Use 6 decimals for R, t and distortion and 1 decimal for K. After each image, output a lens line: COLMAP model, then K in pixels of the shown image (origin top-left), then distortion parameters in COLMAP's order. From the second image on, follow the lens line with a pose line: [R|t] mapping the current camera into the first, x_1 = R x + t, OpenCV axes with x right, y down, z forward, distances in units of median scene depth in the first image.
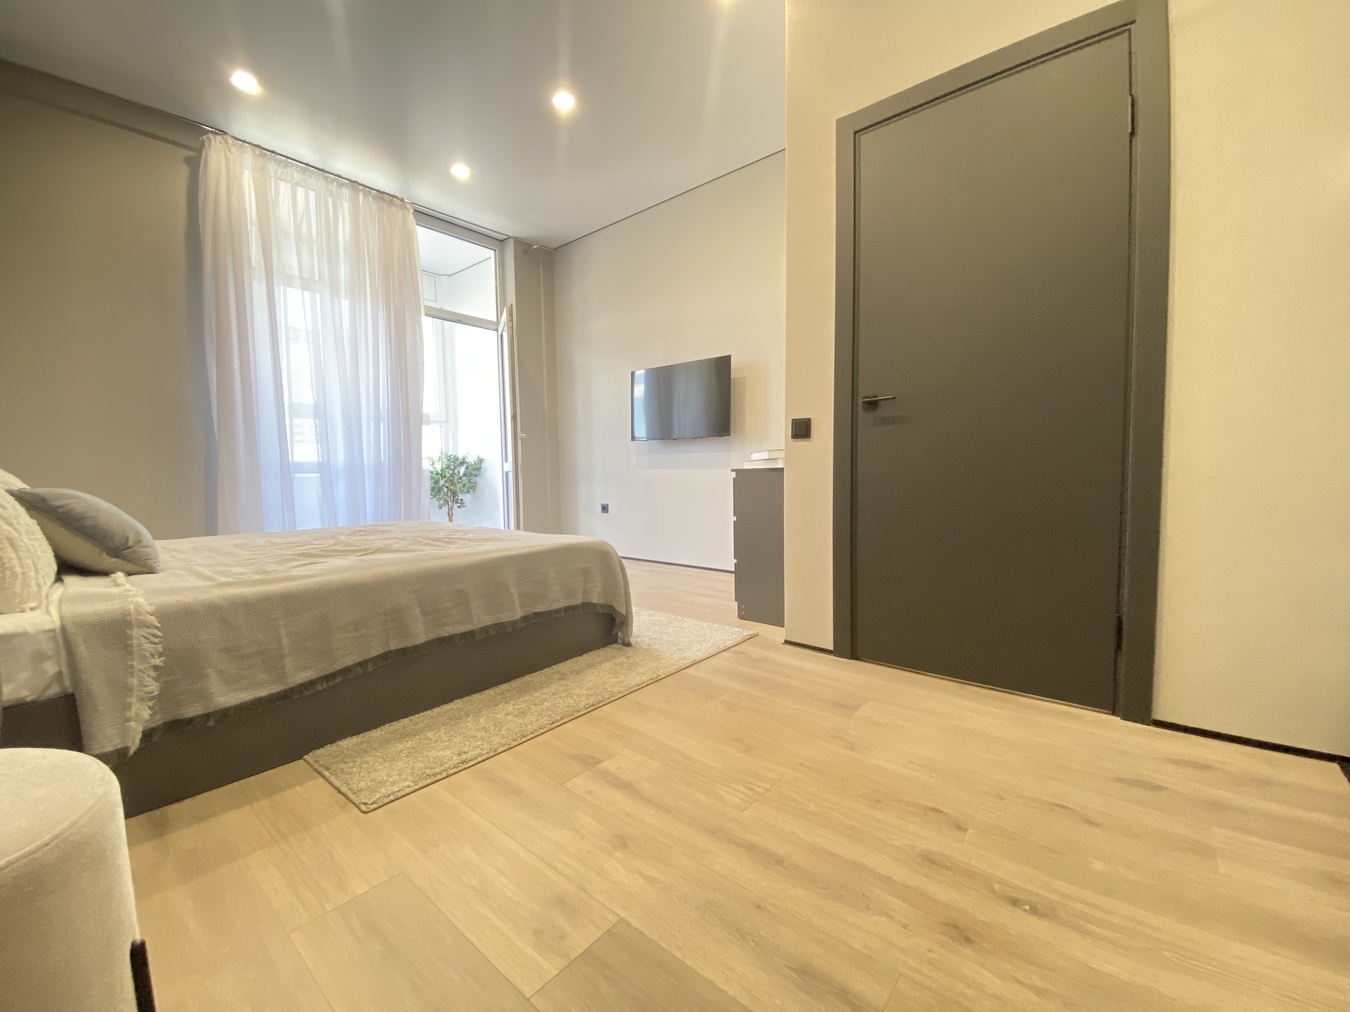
lens RADIAL K [[549.6, 0, 672.2], [0, 549.6, 509.8], [0, 0, 1]] dist [-0.018783, -0.003697]
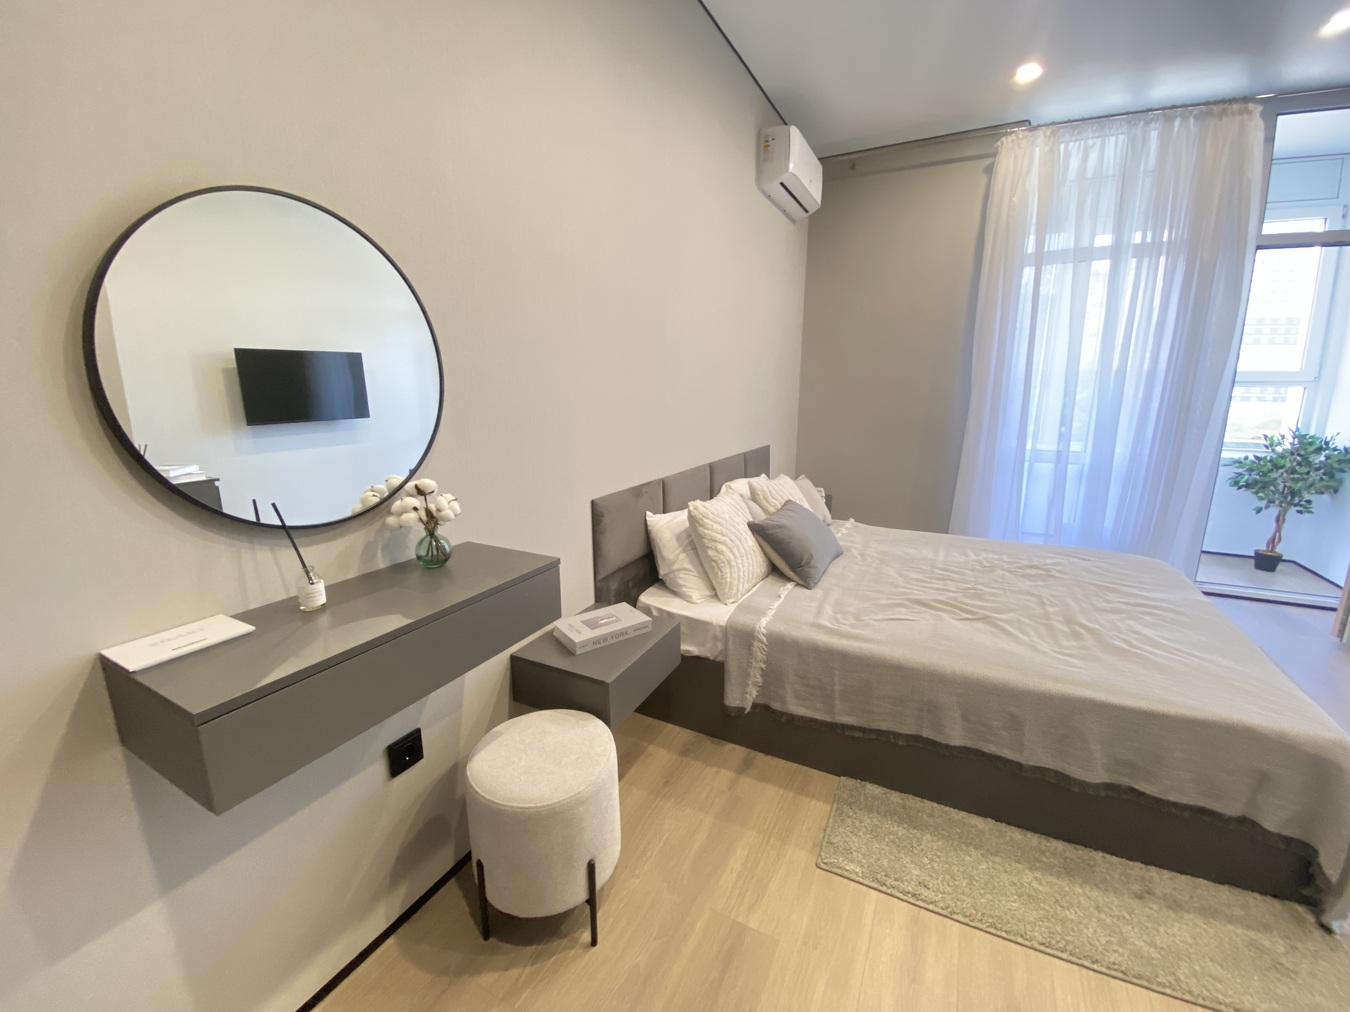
lens RADIAL K [[549.6, 0, 667.8], [0, 549.6, 497.0], [0, 0, 1]] dist [-0.018783, -0.003697]
pose [[0.209490, 0.203347, -0.956433, 0.265964], [-0.067499, 0.978811, 0.193320, -0.341920], [0.975478, 0.024059, 0.218776, 0.293407]]
